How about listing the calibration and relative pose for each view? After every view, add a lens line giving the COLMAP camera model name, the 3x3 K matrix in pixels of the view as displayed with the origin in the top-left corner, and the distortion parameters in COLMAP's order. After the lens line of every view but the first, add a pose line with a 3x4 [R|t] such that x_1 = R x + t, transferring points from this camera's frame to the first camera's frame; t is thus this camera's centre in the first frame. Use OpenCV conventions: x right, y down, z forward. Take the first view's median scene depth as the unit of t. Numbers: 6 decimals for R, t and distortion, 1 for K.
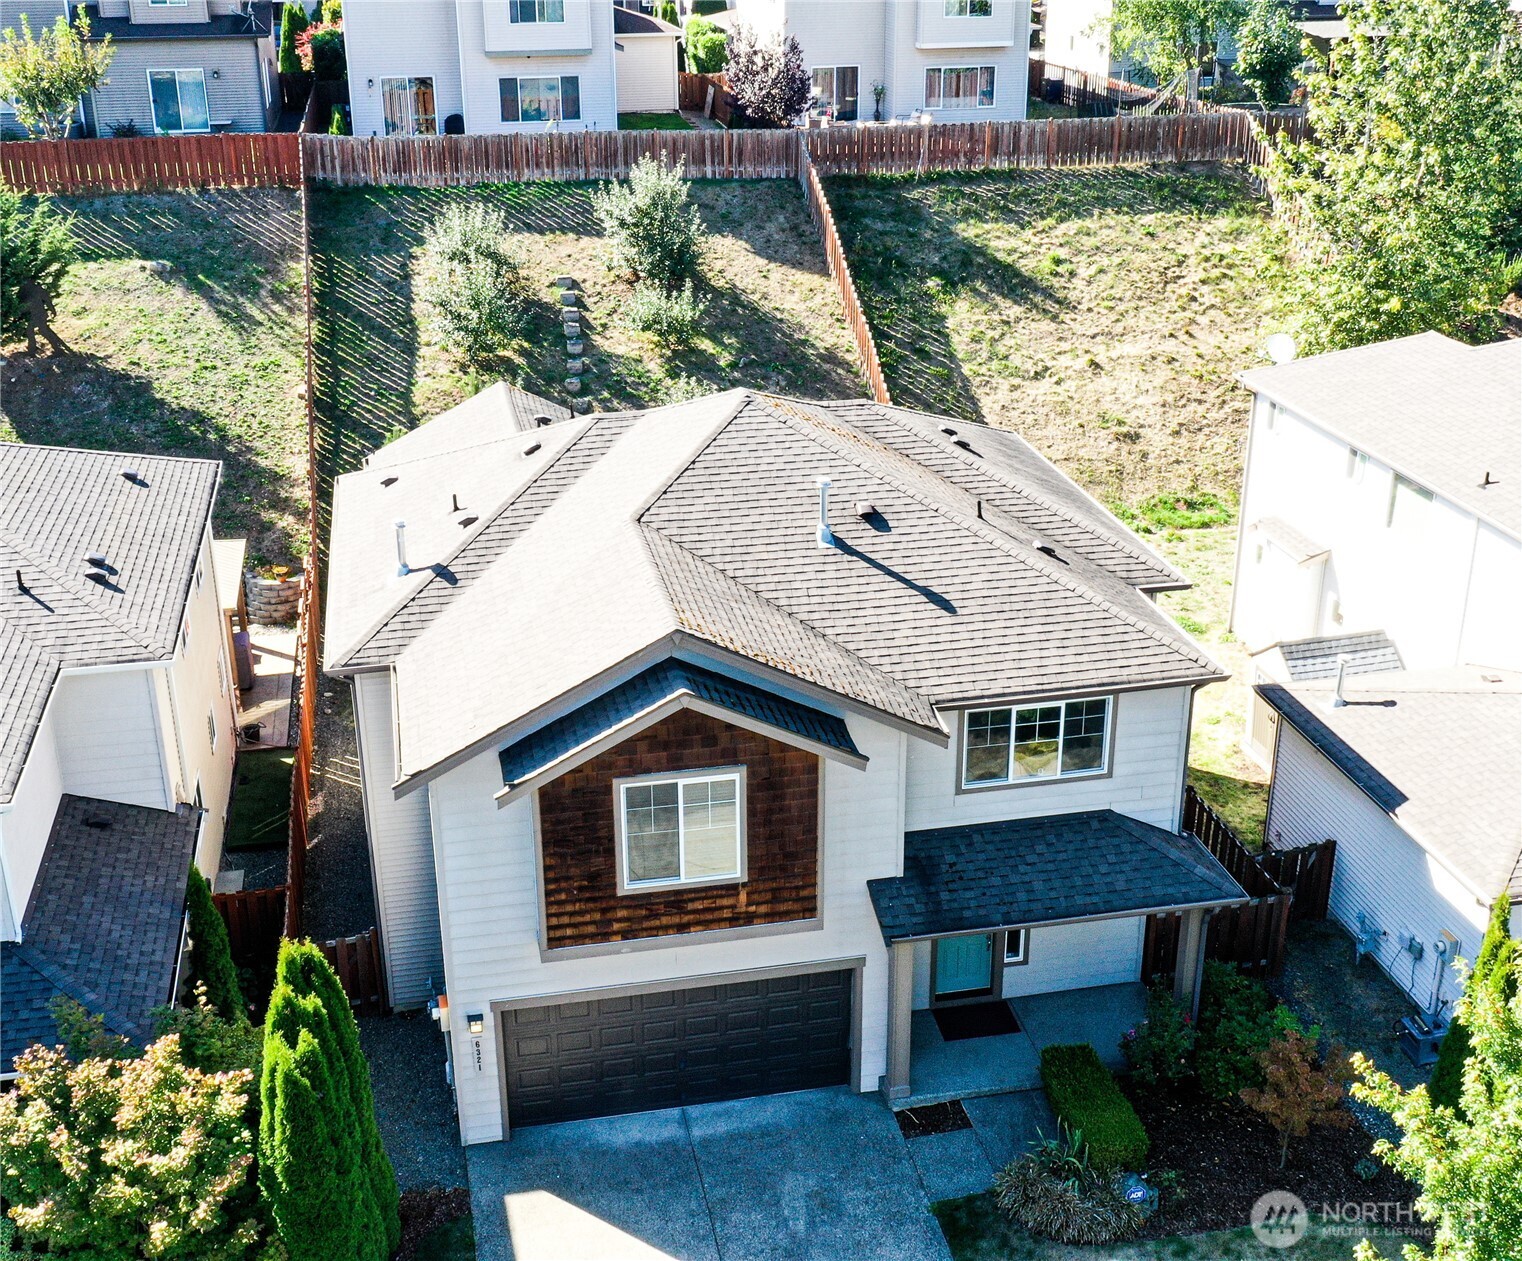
lens RADIAL K [[1762.4, 0, 761.0], [0, 1762.4, 630.5], [0, 0, 1]] dist [-0.023806, 0.037633]
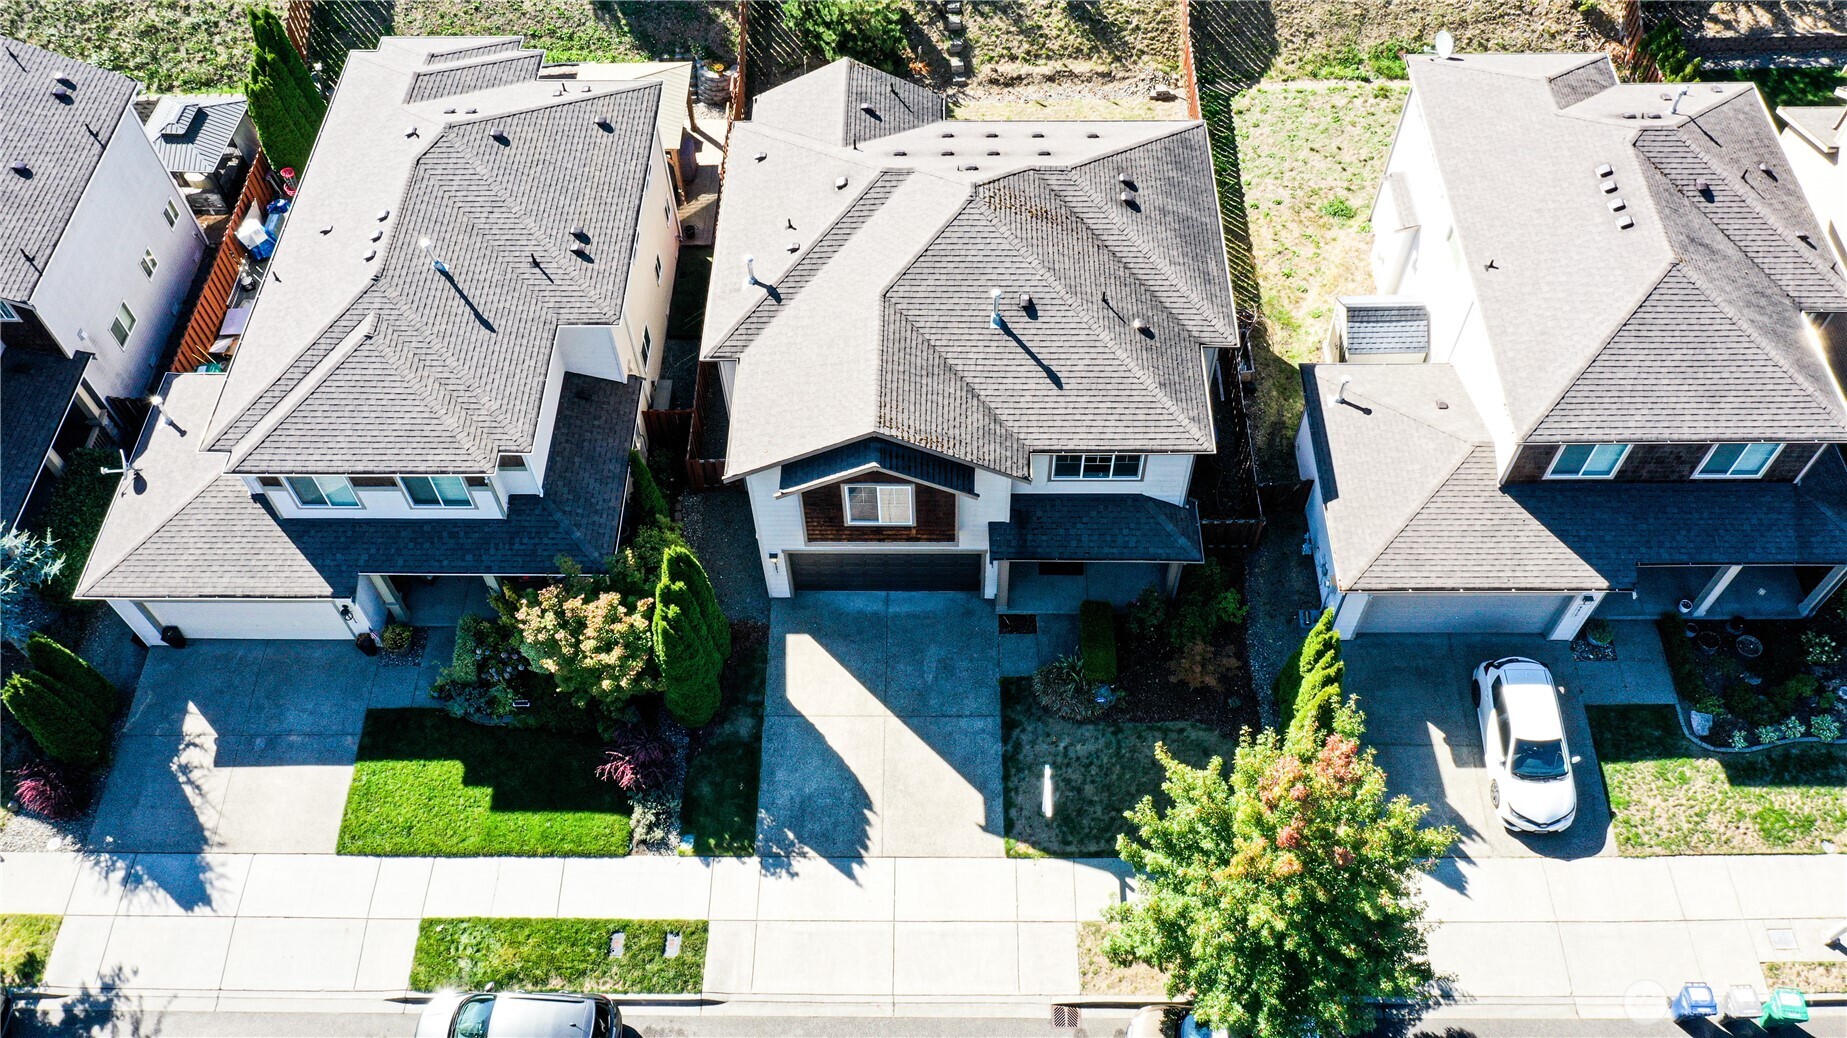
lens RADIAL K [[1442.7, 0, 923.5], [0, 1442.7, 519.0], [0, 0, 1]] dist [-0.002105, -0.001096]
pose [[0.976525, 0.171451, -0.130400, 0.176558], [-0.076840, 0.842808, 0.532701, -0.603142], [0.201234, -0.510175, 0.836197, -0.227381]]
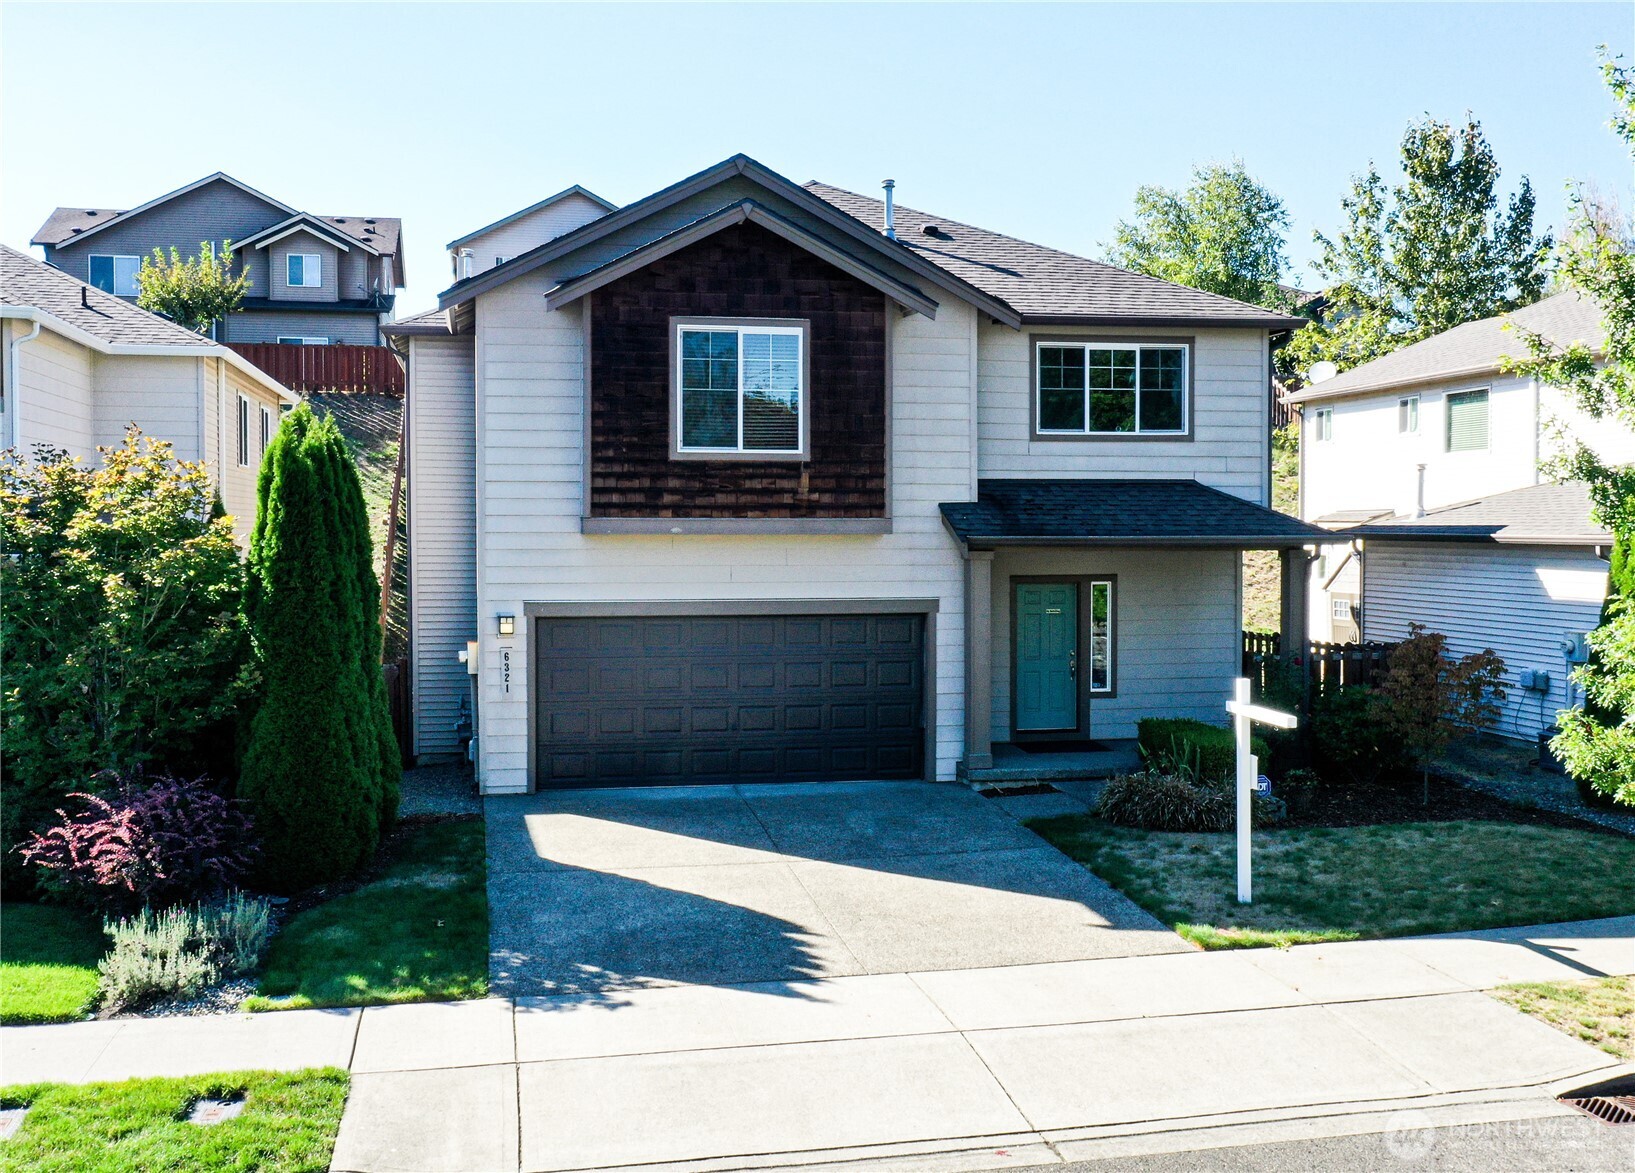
lens RADIAL K [[1643.0, 0, 817.5], [0, 1643.0, 586.5], [0, 0, 1]] dist [-0.006041, -0.005044]
pose [[0.999970, 0.005030, -0.005844, 0.001491], [-0.006803, 0.932379, -0.361419, 0.469493], [0.003631, 0.361448, 0.932385, 0.195877]]
